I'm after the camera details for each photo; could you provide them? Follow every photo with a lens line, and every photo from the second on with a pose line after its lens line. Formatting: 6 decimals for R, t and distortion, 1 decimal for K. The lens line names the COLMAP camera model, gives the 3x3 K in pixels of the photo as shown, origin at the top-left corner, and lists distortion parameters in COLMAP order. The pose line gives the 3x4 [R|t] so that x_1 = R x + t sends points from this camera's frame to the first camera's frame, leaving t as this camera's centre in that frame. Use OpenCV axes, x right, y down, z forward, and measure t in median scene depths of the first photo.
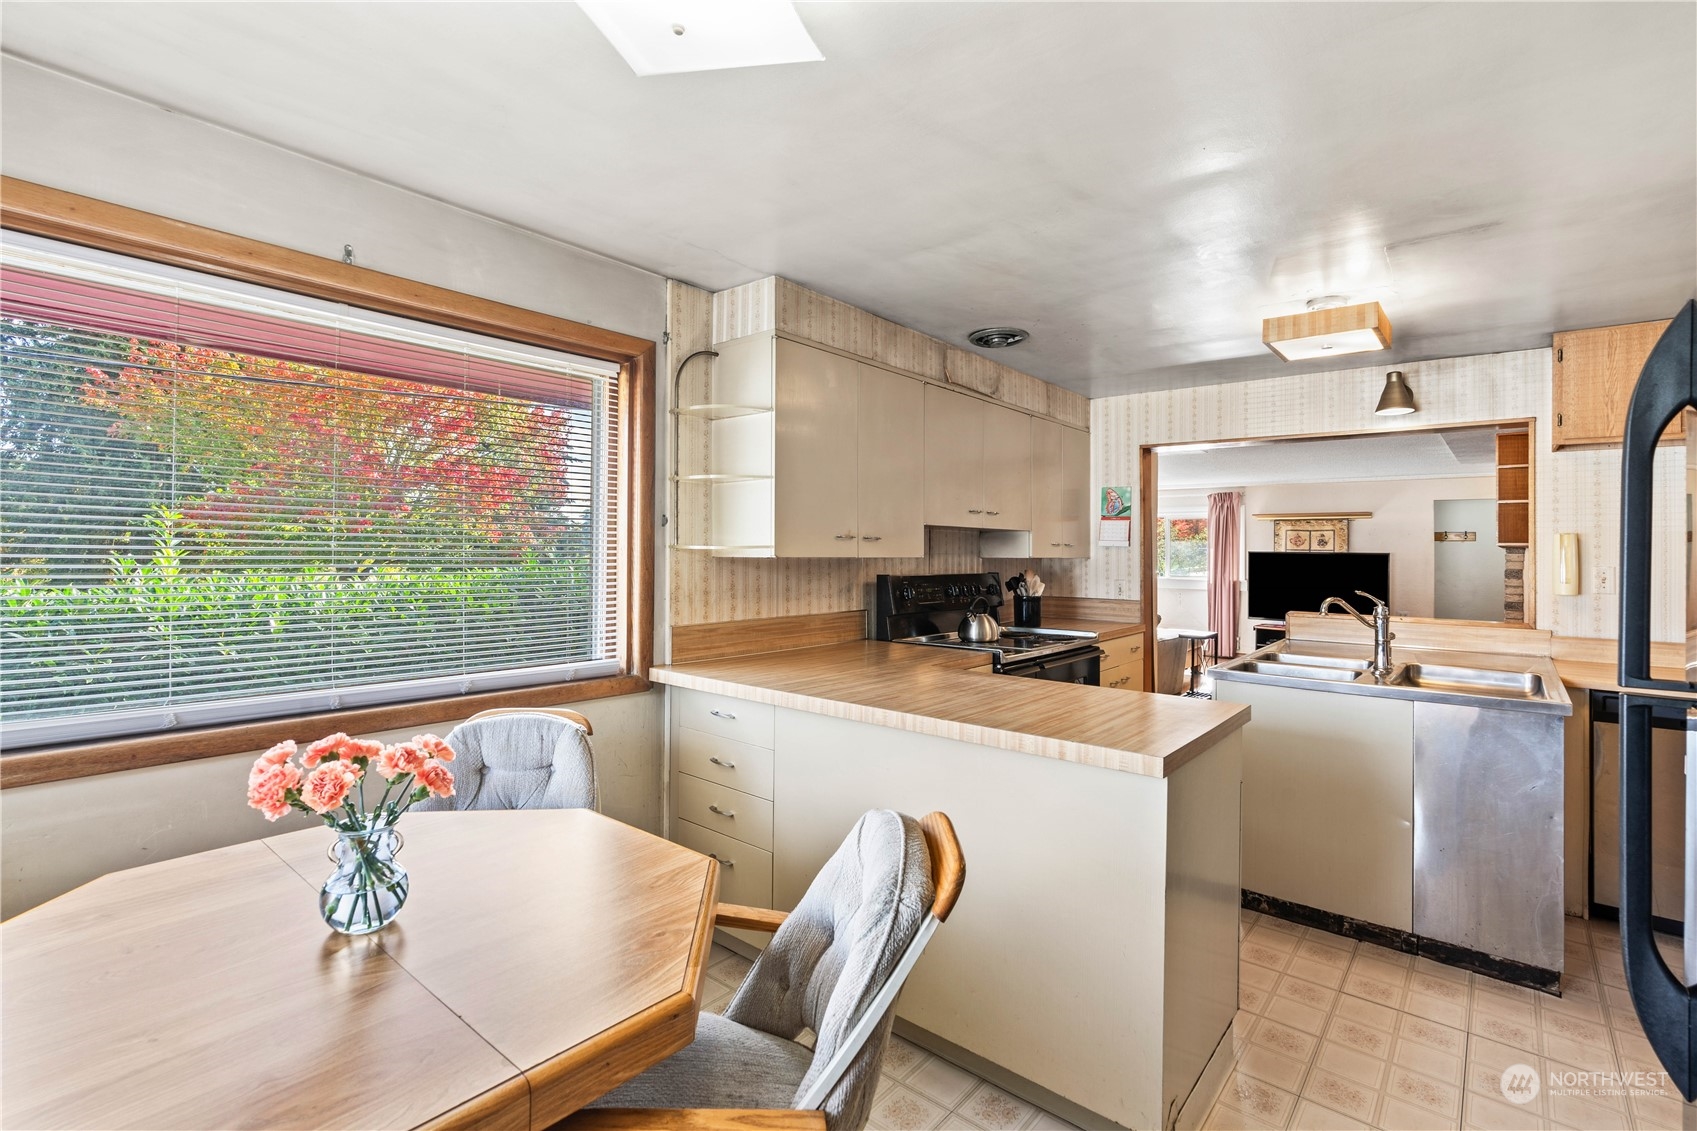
lens RADIAL K [[773.7, 0, 839.9], [0, 773.7, 540.1], [0, 0, 1]] dist [-0.008648, 0.002018]
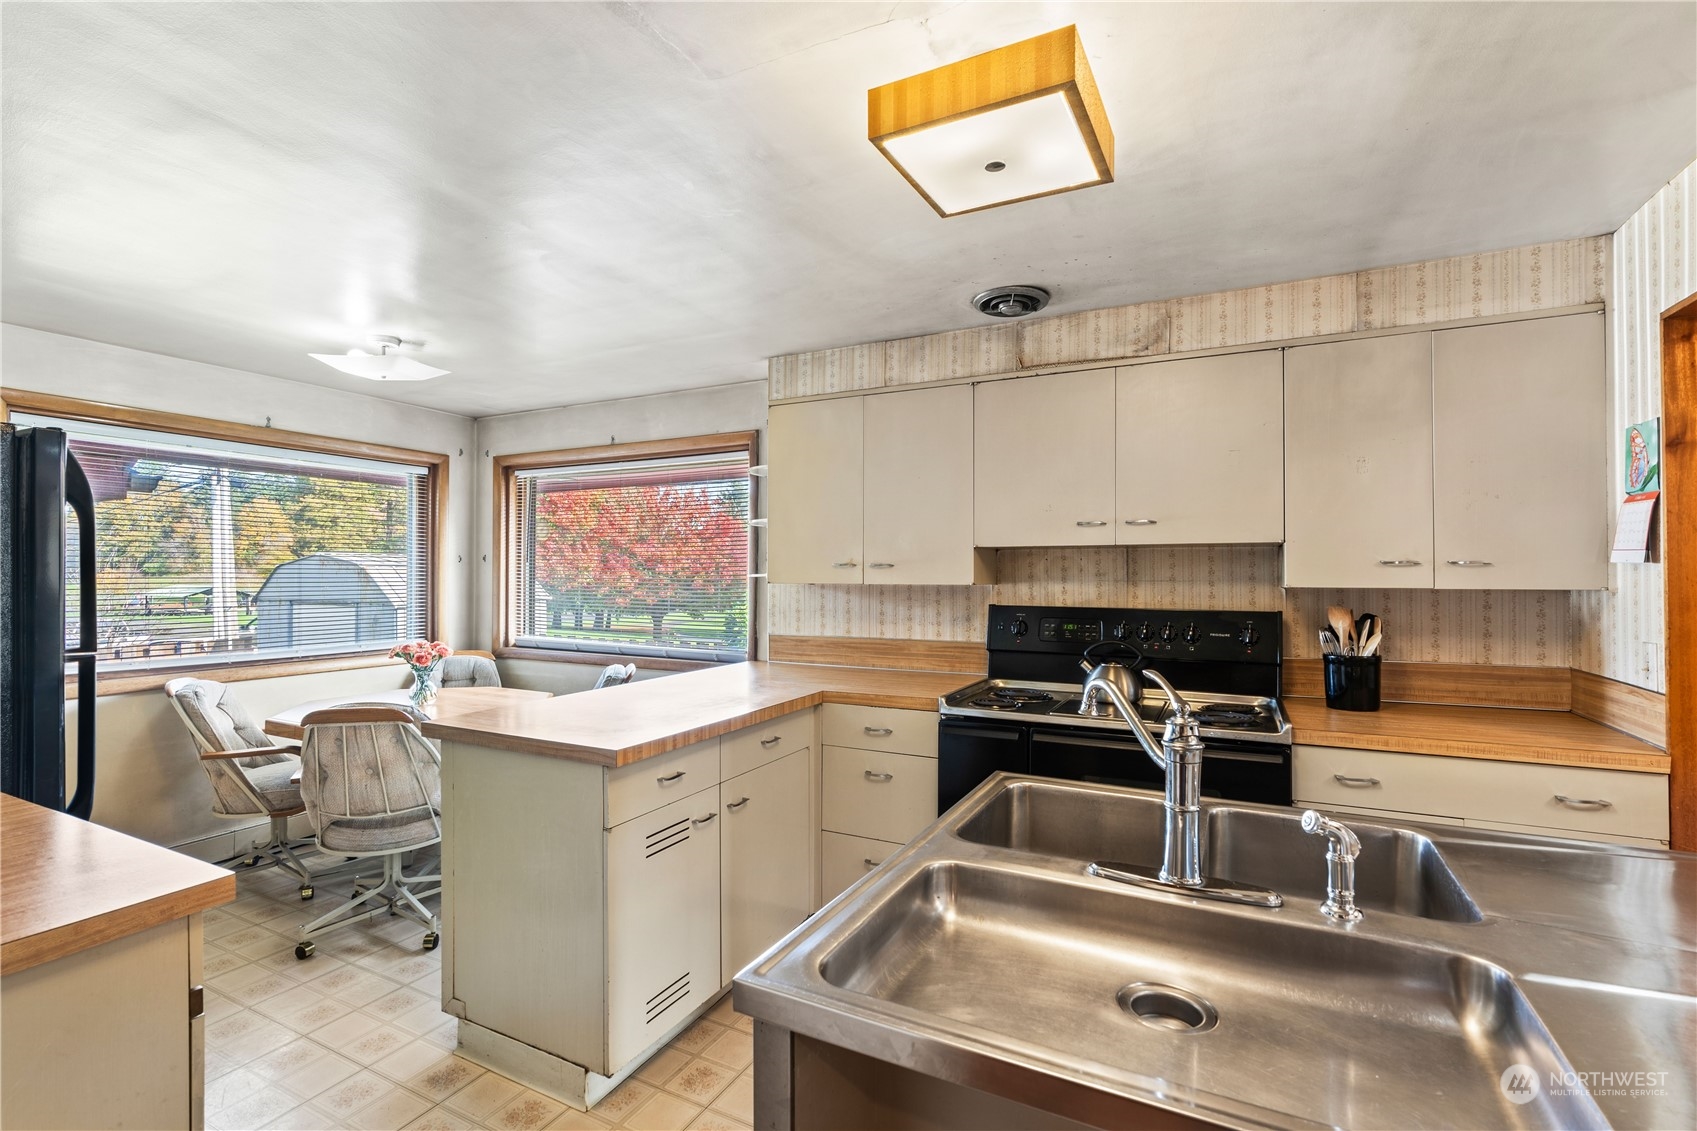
lens RADIAL K [[773.7, 0, 848.2], [0, 773.7, 573.2], [0, 0, 1]] dist [-0.008648, 0.002018]
pose [[0.229206, -0.010168, -0.973325, 0.868280], [0.015345, 0.999859, -0.006832, 0.012431], [0.973257, -0.013370, 0.229330, 0.623507]]
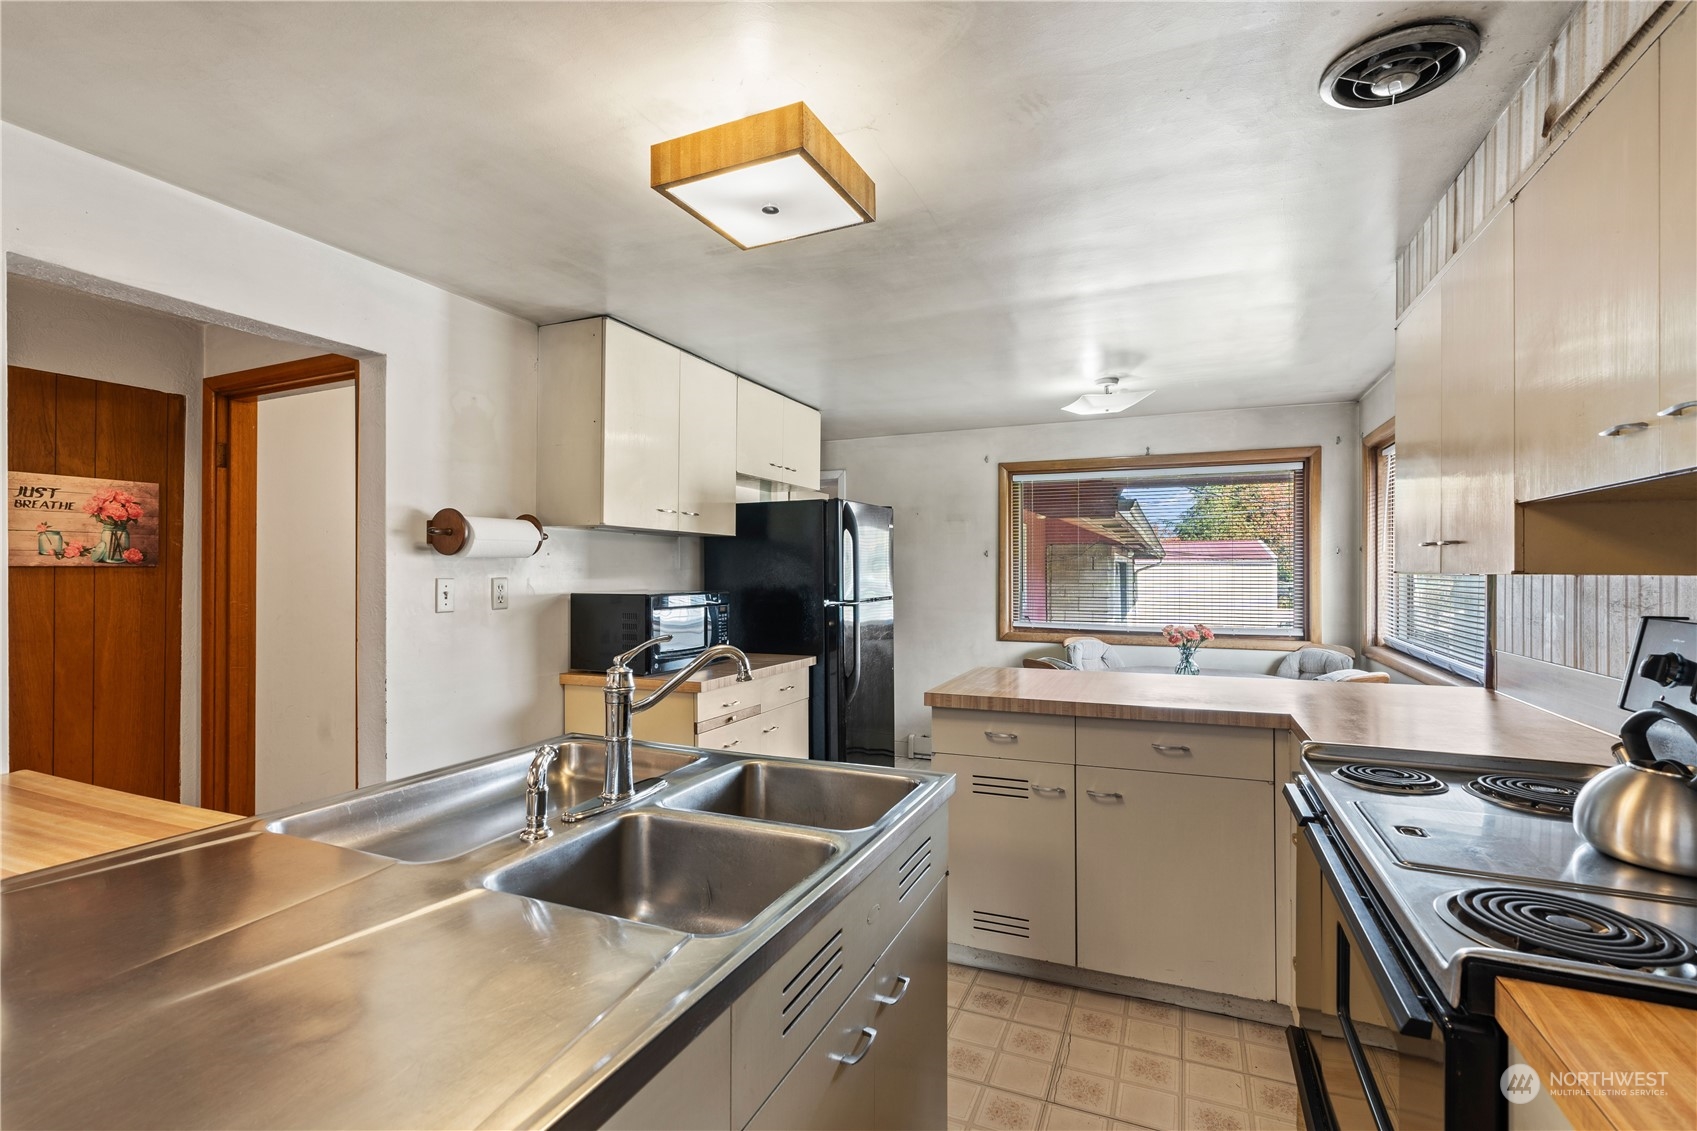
lens RADIAL K [[773.7, 0, 844.5], [0, 773.7, 568.7], [0, 0, 1]] dist [-0.008648, 0.002018]
pose [[-0.957309, -0.009971, -0.288895, 0.594133], [-0.004296, 0.999785, -0.020270, 0.028430], [0.289035, -0.018163, -0.957146, 1.244150]]
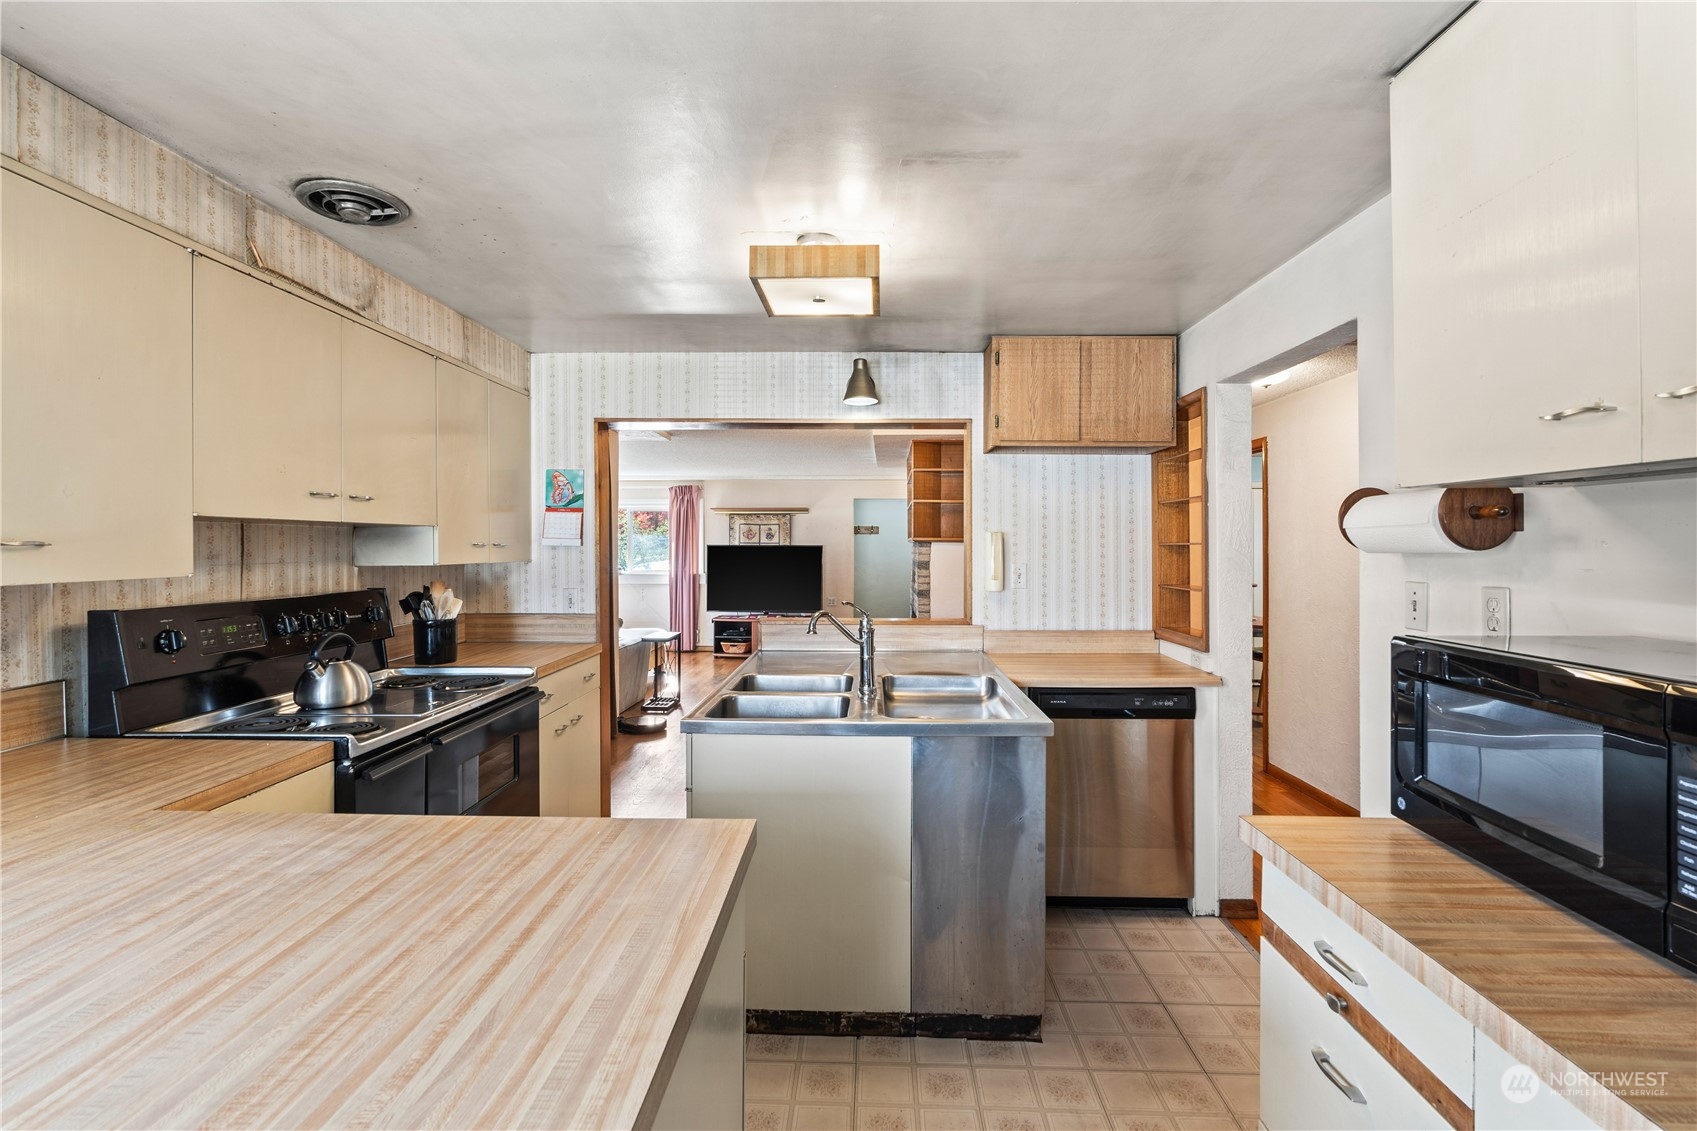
lens RADIAL K [[773.7, 0, 855.2], [0, 773.7, 541.8], [0, 0, 1]] dist [-0.008648, 0.002018]
pose [[0.774755, -0.008095, 0.632210, 0.119358], [-0.000800, 0.999905, 0.013784, -0.008788], [-0.632262, -0.011185, 0.774674, 0.274951]]
